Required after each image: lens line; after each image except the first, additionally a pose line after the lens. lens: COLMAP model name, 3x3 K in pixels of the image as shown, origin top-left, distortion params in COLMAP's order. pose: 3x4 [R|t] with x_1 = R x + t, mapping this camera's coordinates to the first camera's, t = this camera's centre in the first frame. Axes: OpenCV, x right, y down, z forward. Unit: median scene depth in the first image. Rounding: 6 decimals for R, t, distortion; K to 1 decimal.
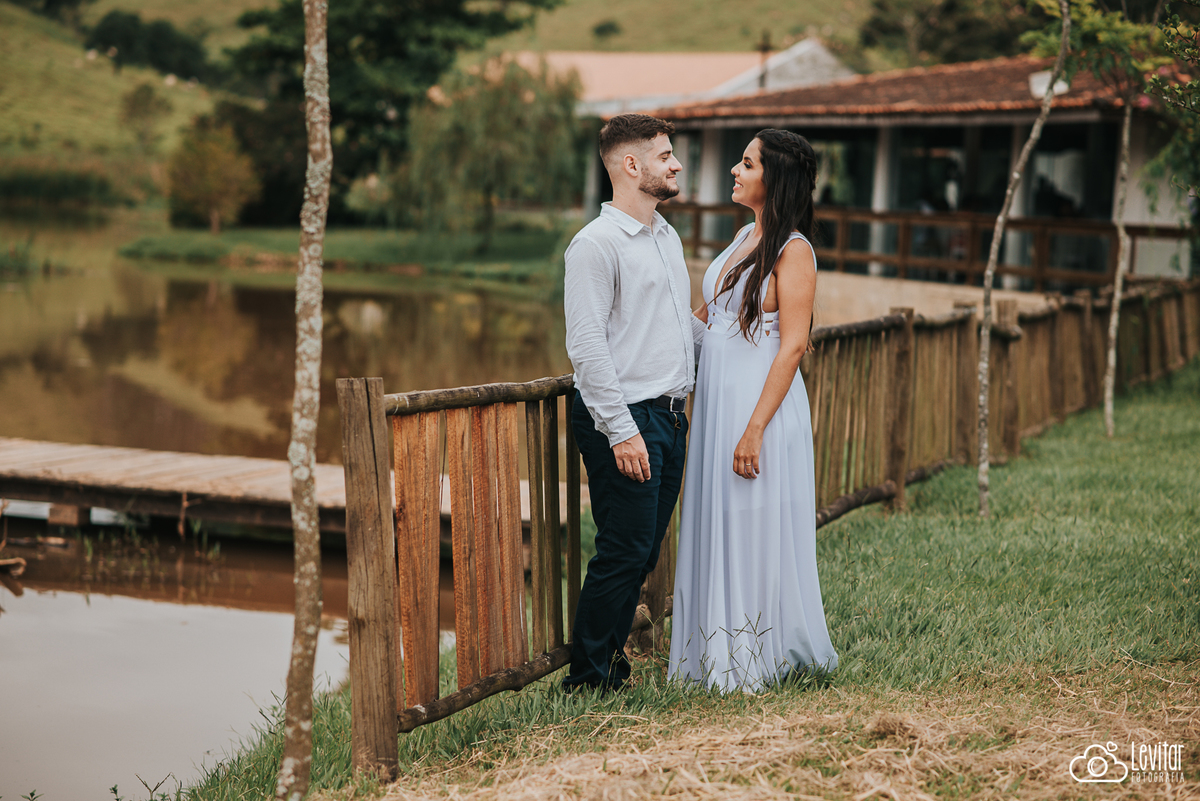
lens RADIAL K [[3038.0, 0, 600.0], [0, 3038.0, 400.5], [0, 0, 1]] dist [-0.023794, 0.205254]
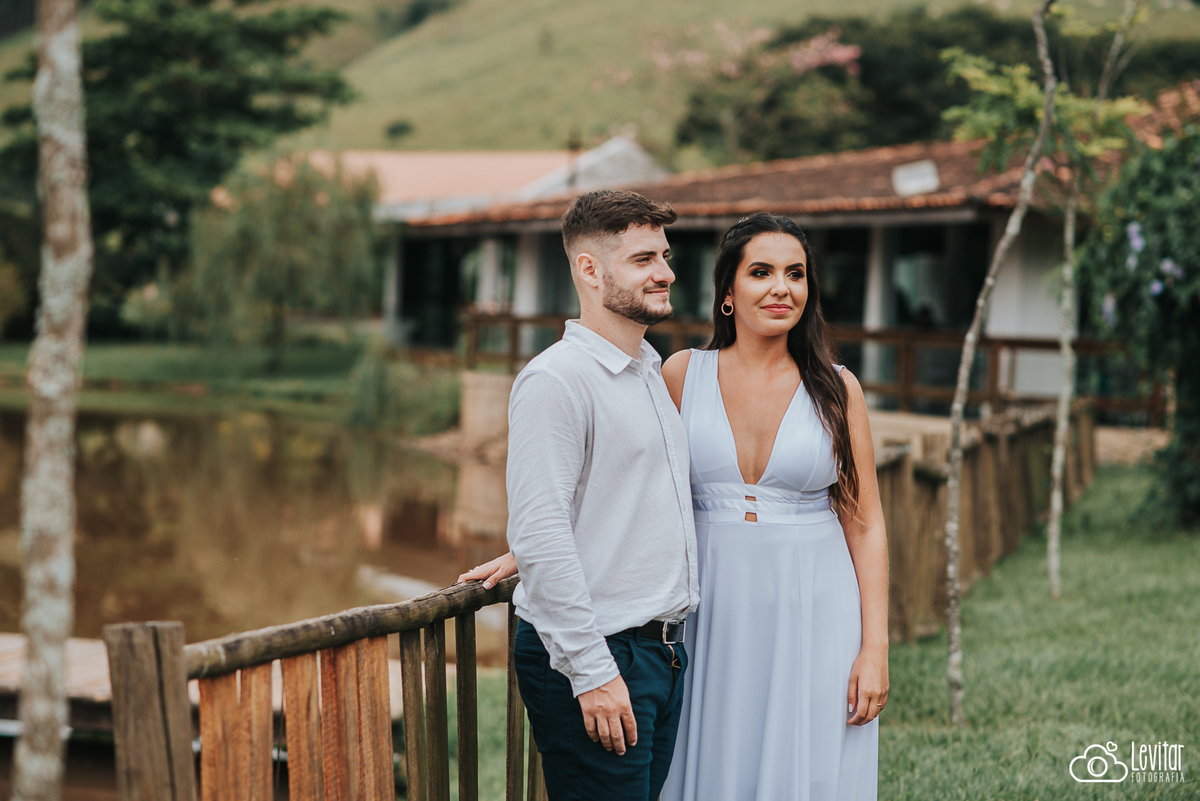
lens RADIAL K [[3038.0, 0, 600.0], [0, 3038.0, 400.5], [0, 0, 1]] dist [-0.023794, 0.205254]
pose [[0.997340, -0.007278, 0.072526, -0.008581], [0.009850, 0.999333, -0.035176, -0.007722], [-0.072222, 0.035797, 0.996746, 0.104556]]
